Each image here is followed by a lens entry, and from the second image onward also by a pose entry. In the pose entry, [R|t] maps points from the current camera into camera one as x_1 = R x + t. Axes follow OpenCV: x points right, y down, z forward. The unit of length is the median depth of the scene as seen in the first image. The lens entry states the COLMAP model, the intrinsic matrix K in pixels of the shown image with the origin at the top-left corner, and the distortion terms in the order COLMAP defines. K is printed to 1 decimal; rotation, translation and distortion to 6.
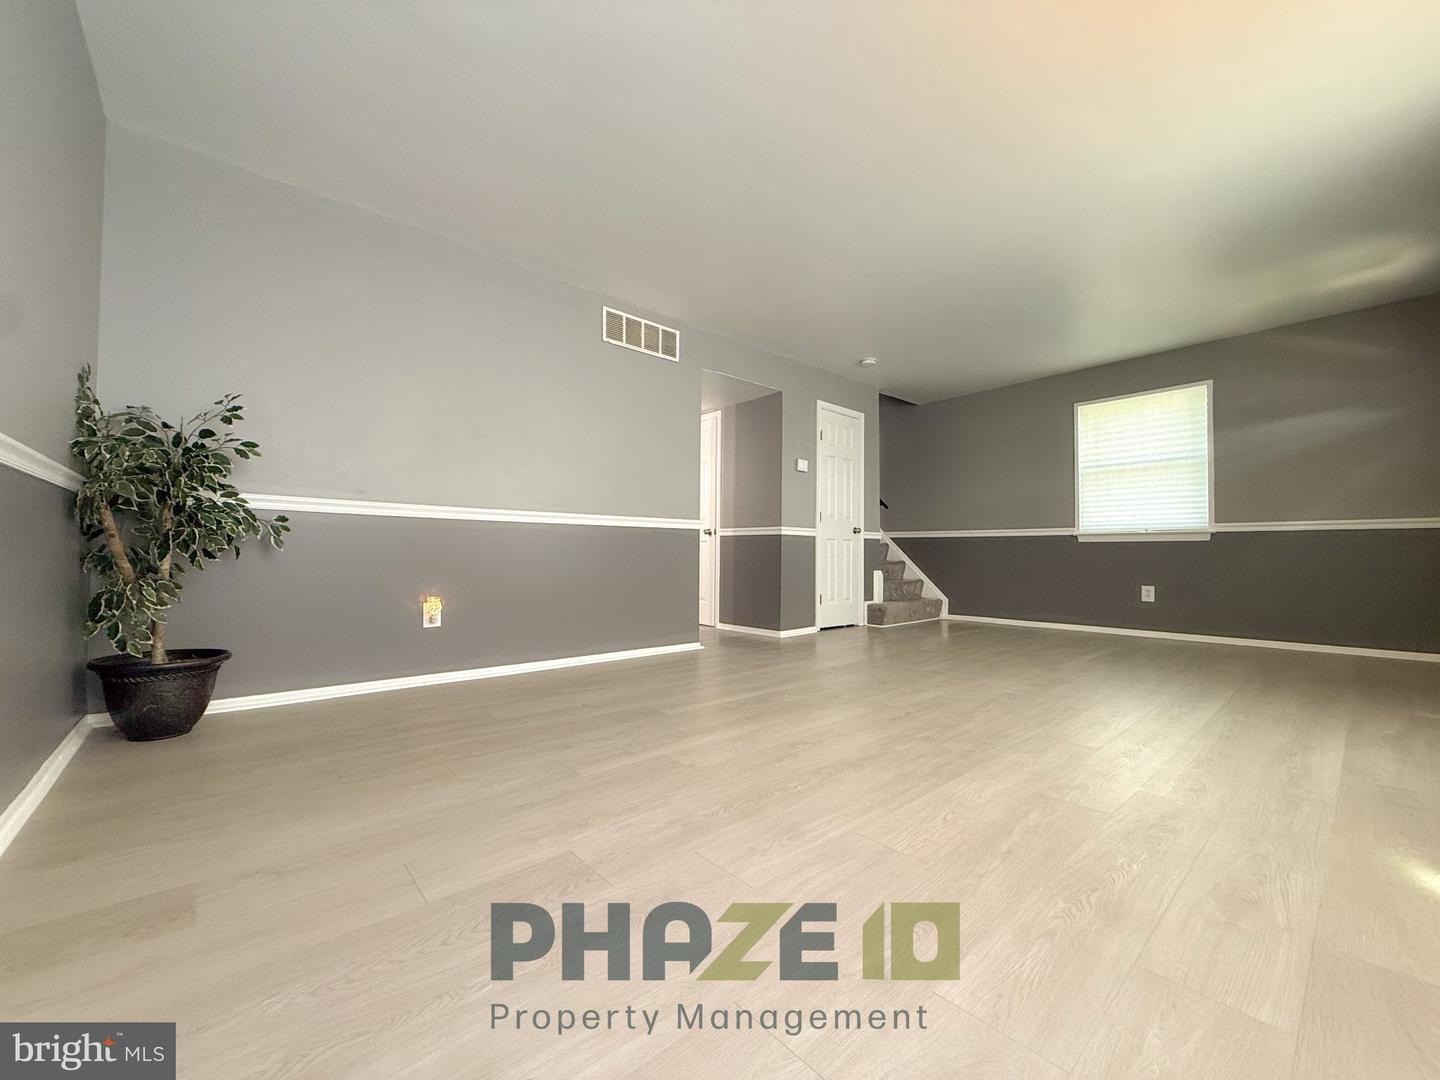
lens RADIAL K [[573.5, 0, 715.4], [0, 573.5, 541.7], [0, 0, 1]] dist [-0.000997, -0.000097]
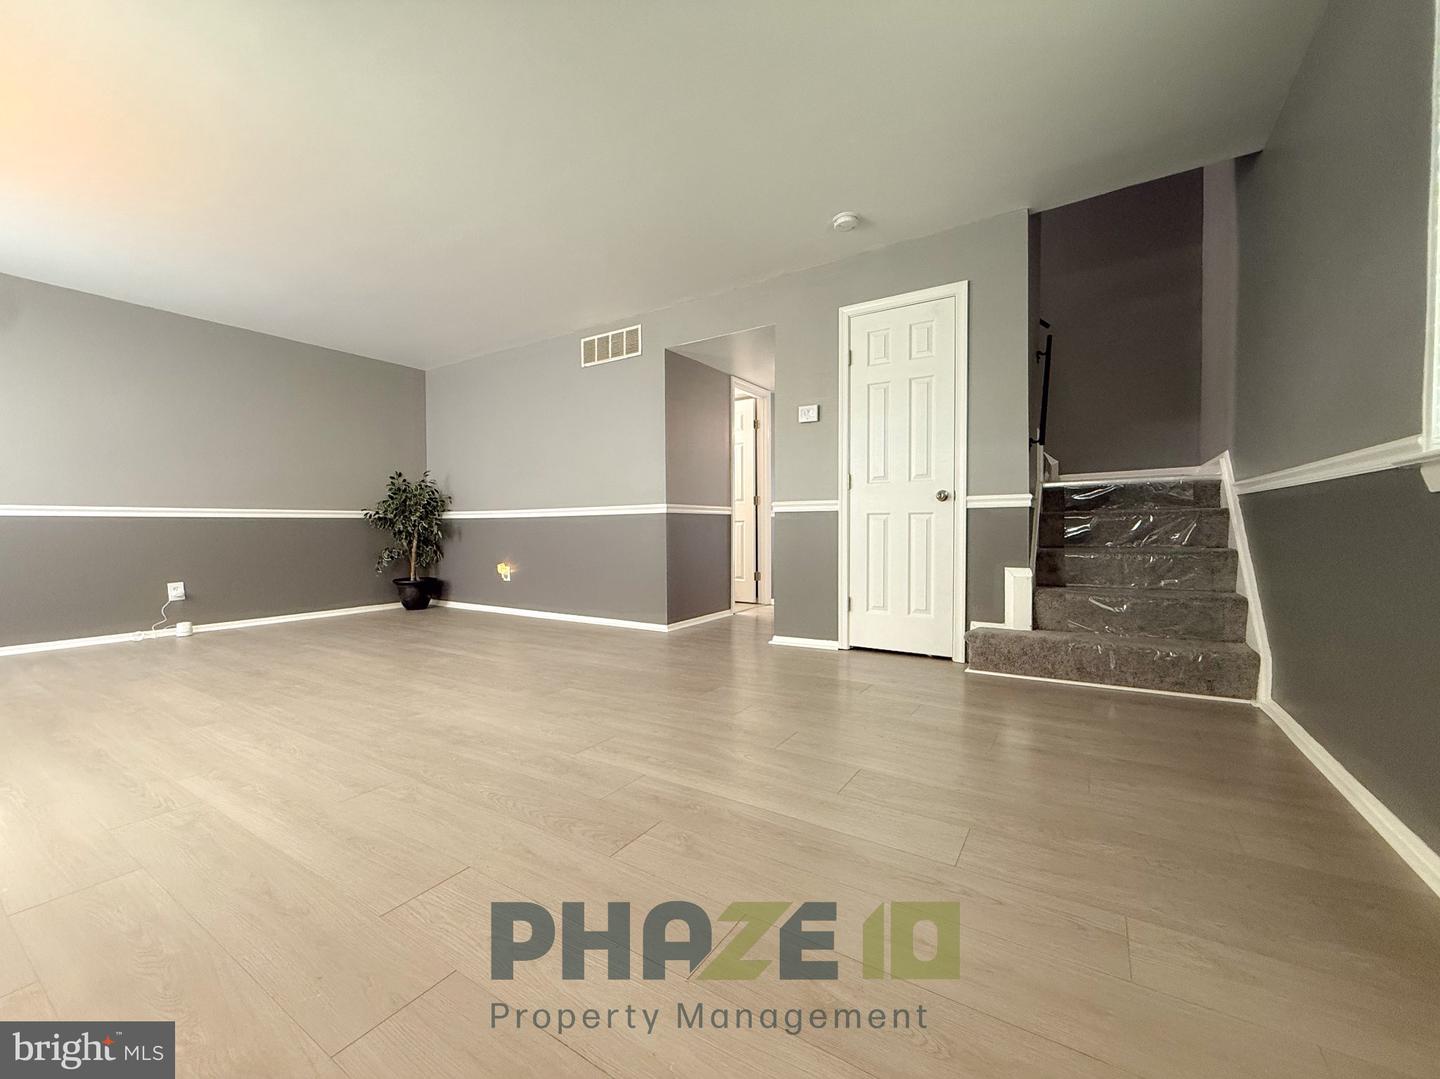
lens RADIAL K [[573.5, 0, 715.4], [0, 573.5, 541.2], [0, 0, 1]] dist [-0.000997, -0.000097]
pose [[0.278509, 0.014505, -0.960324, 1.073123], [0.031975, 0.999192, 0.024365, 0.006814], [0.959901, -0.037492, 0.277820, 0.901233]]
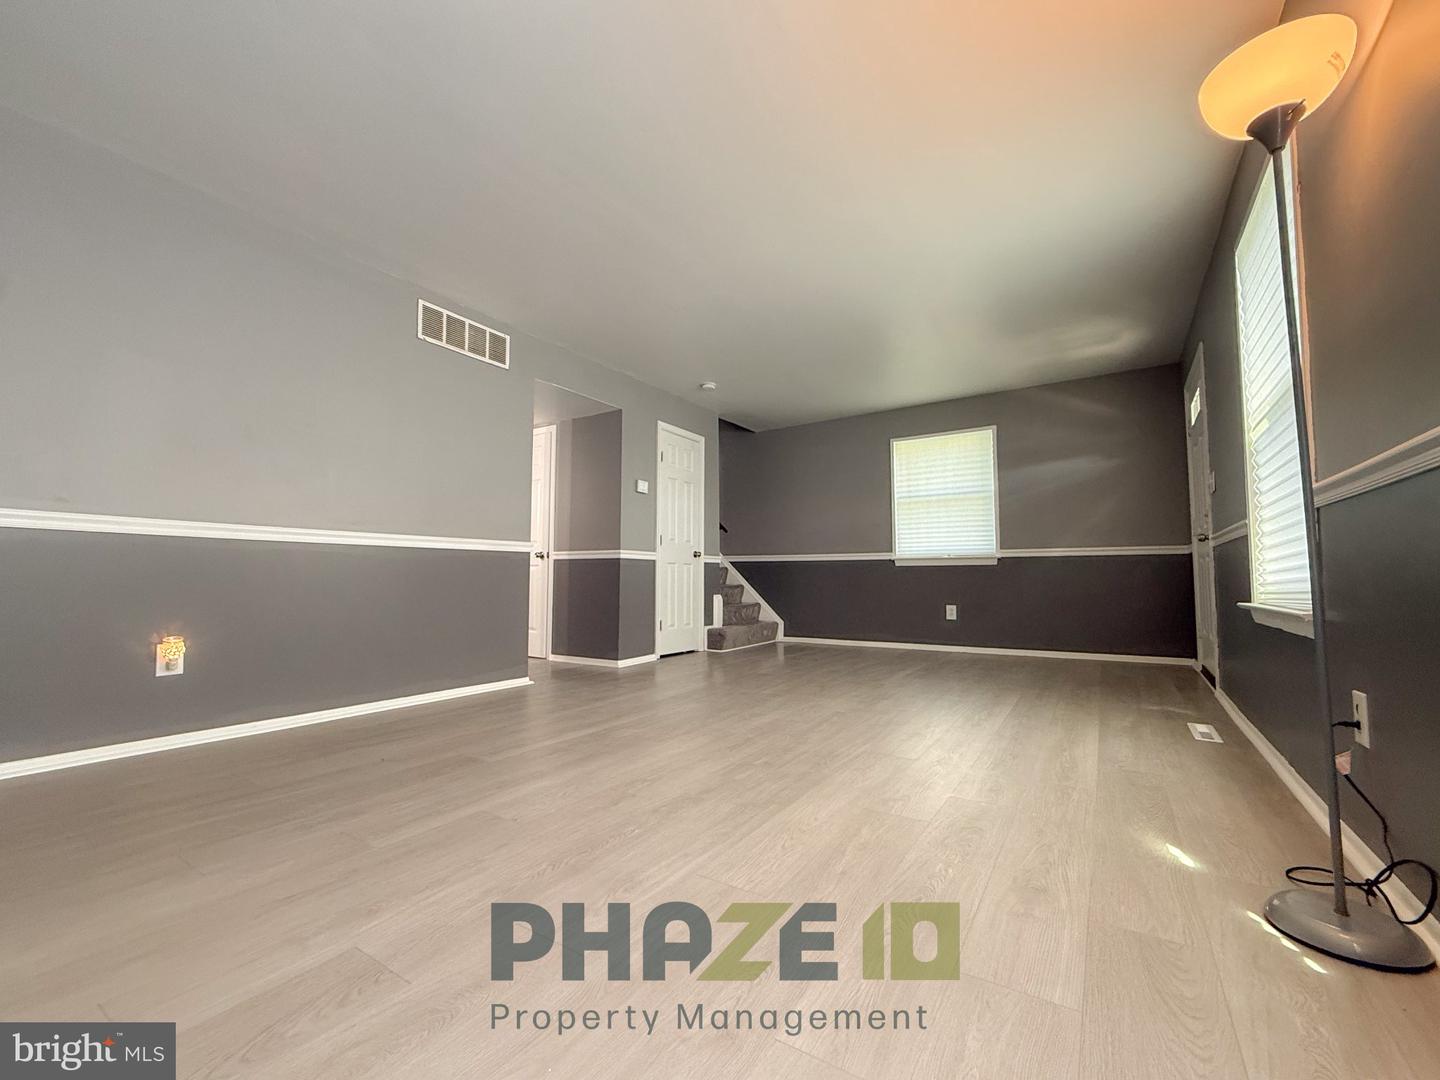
lens RADIAL K [[589.2, 0, 716.1], [0, 589.2, 540.0], [0, 0, 1]] dist [-0.001082, 0.000098]
pose [[0.962678, 0.011421, 0.270407, 0.004012], [0.000371, 0.999053, -0.043519, -0.000082], [-0.270647, 0.041995, 0.961762, 0.017614]]
